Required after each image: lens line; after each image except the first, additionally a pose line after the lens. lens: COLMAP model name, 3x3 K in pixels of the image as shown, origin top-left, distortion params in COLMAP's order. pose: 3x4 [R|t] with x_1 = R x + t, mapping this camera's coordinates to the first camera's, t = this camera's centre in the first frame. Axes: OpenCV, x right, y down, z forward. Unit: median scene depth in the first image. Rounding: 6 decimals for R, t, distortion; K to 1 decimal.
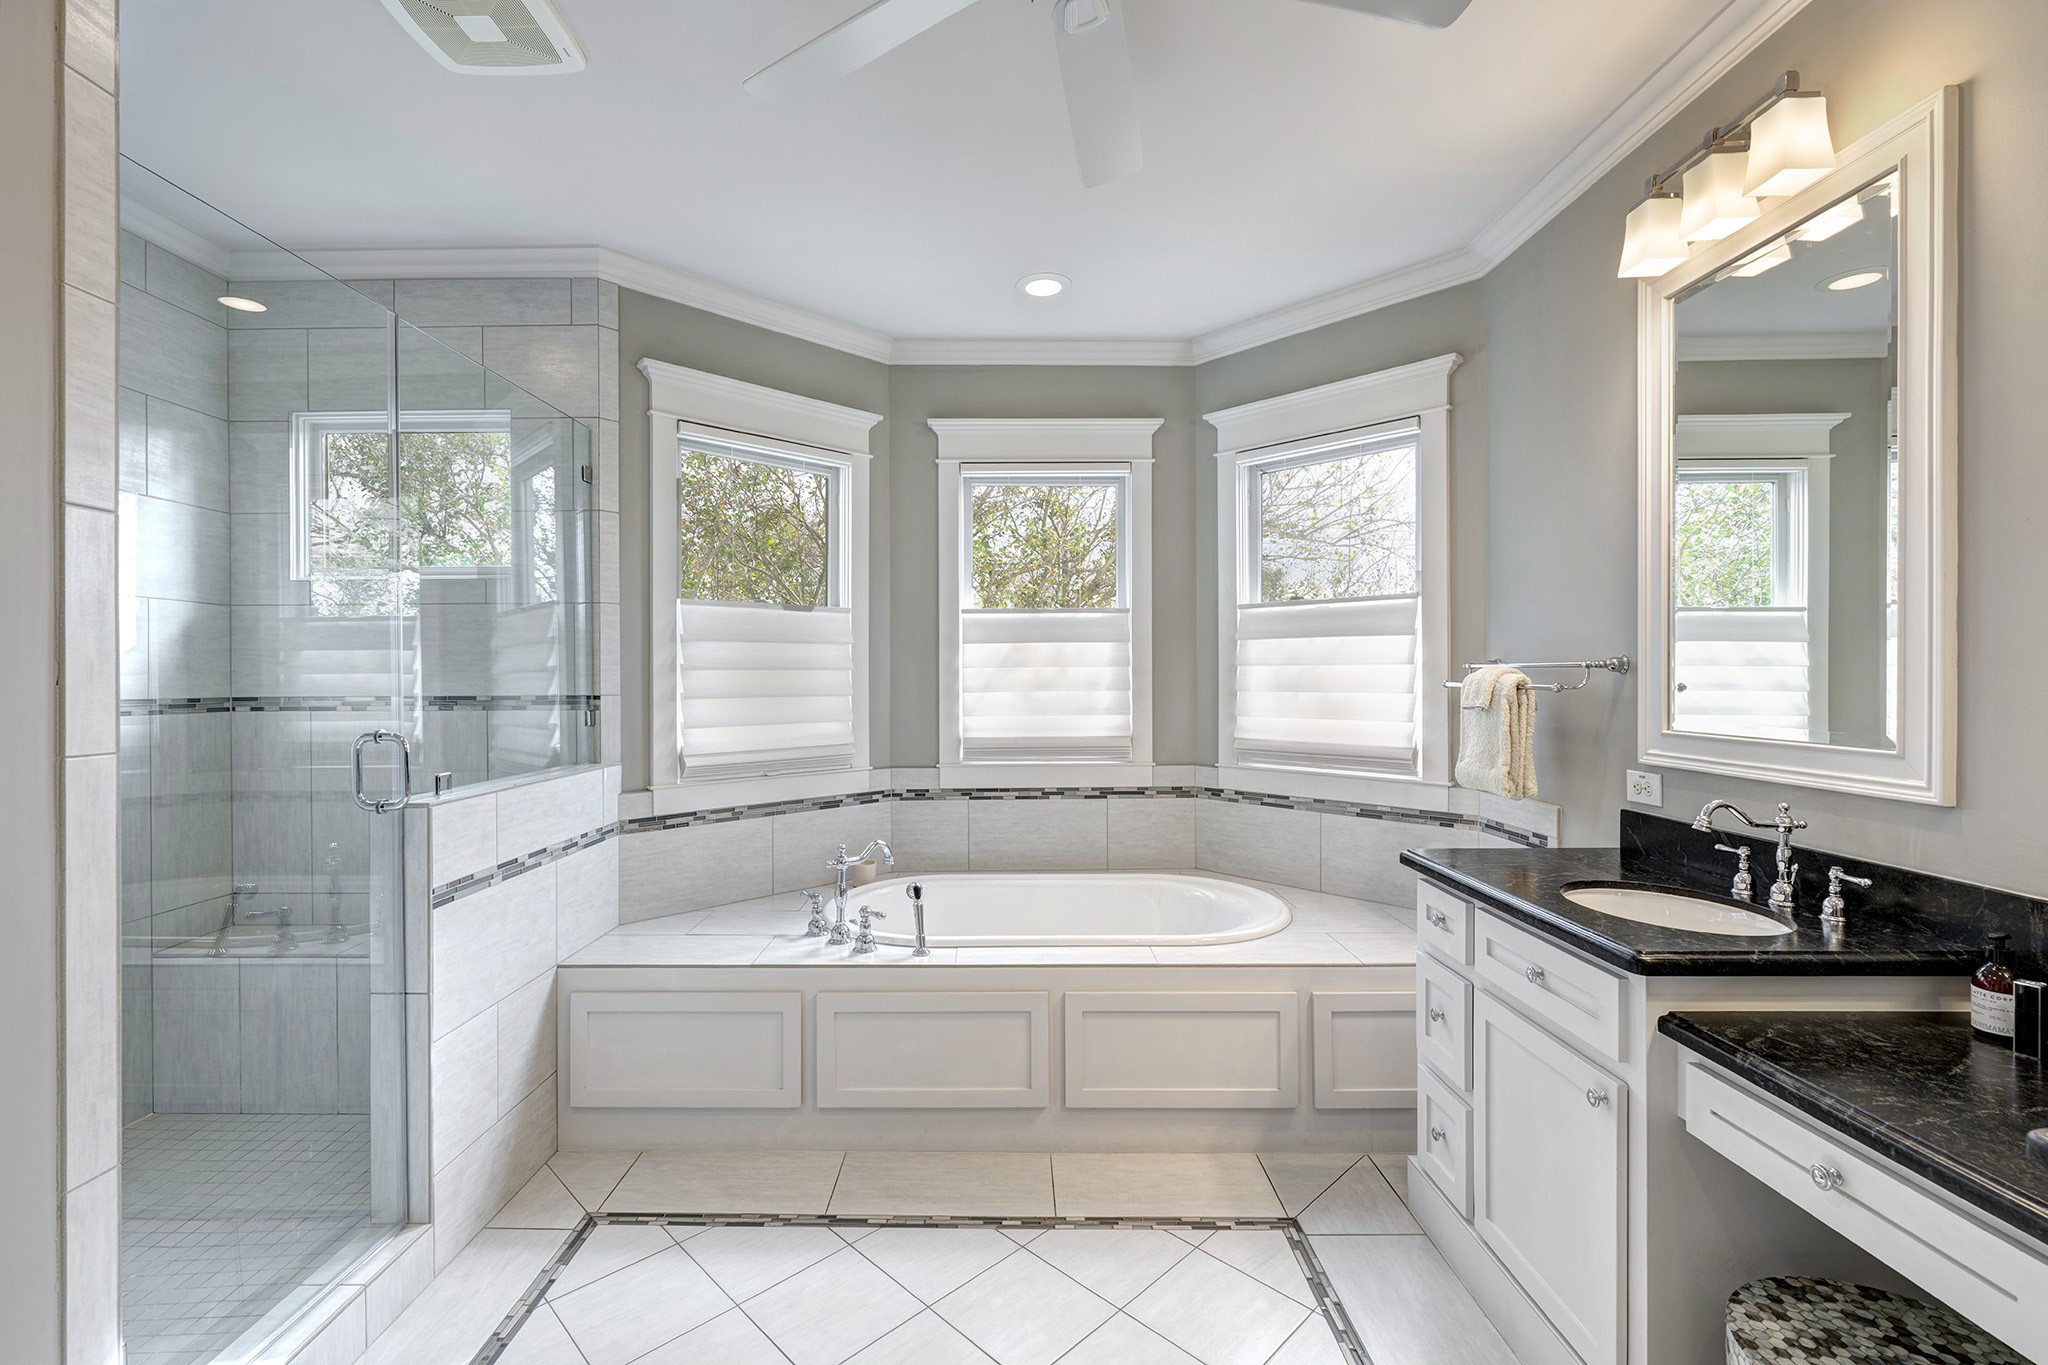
lens RADIAL K [[889.8, 0, 1024.0], [0, 889.8, 682.5], [0, 0, 1]] dist [-0.001450, -0.000176]
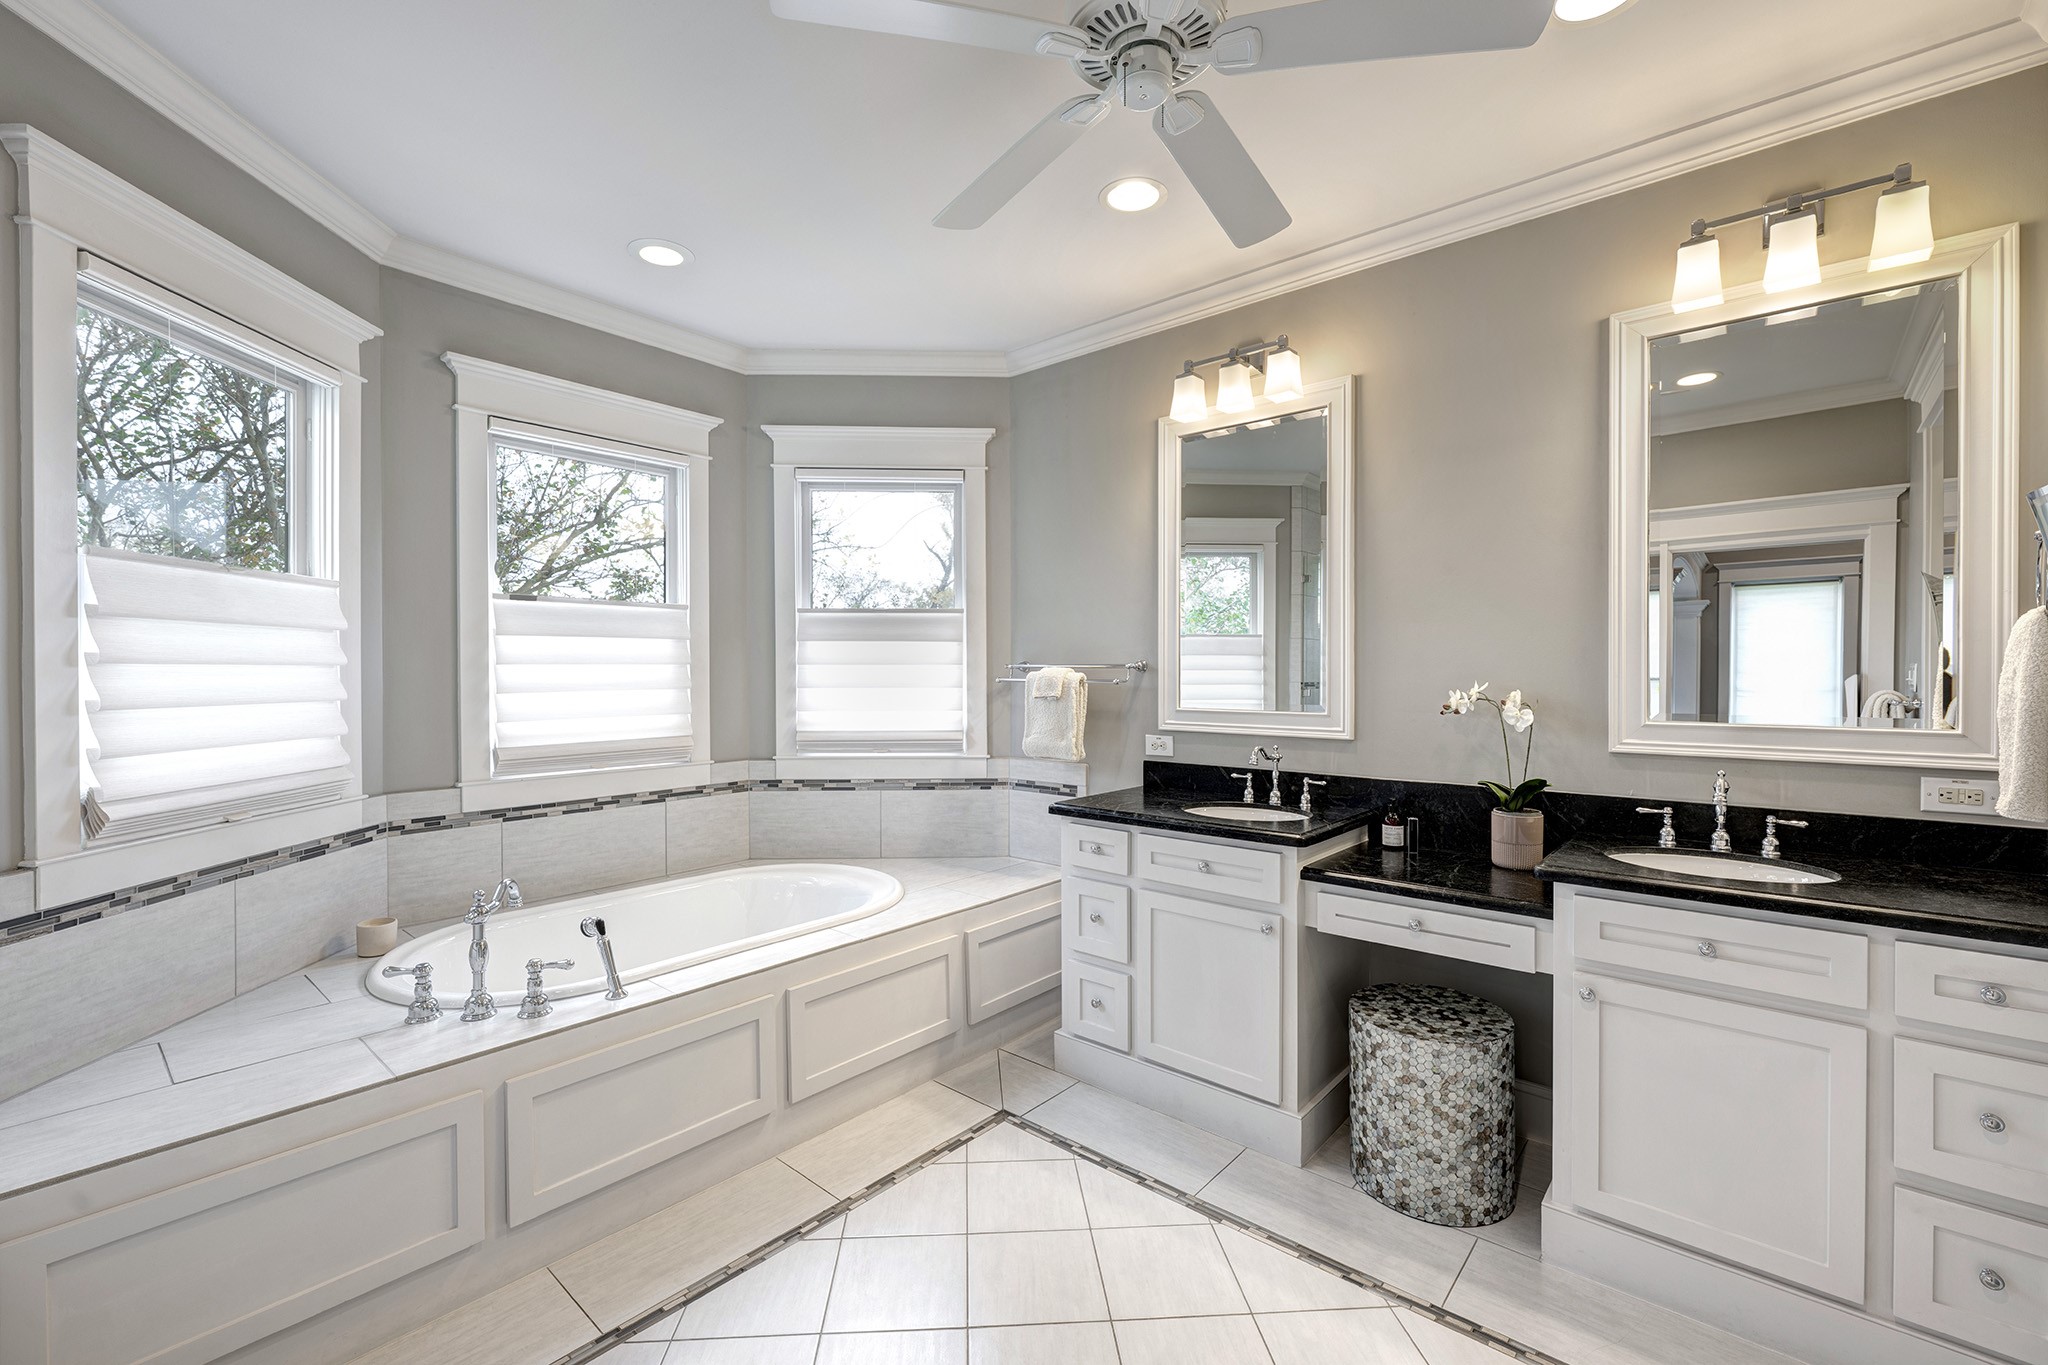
lens RADIAL K [[842.2, 0, 974.8], [0, 842.2, 681.8], [0, 0, 1]] dist [-0.000022, 0.000124]
pose [[0.668557, -0.005966, 0.743637, -0.444317], [0.005202, 0.999981, 0.003346, -0.000048], [-0.743643, 0.001631, 0.668575, 0.180403]]
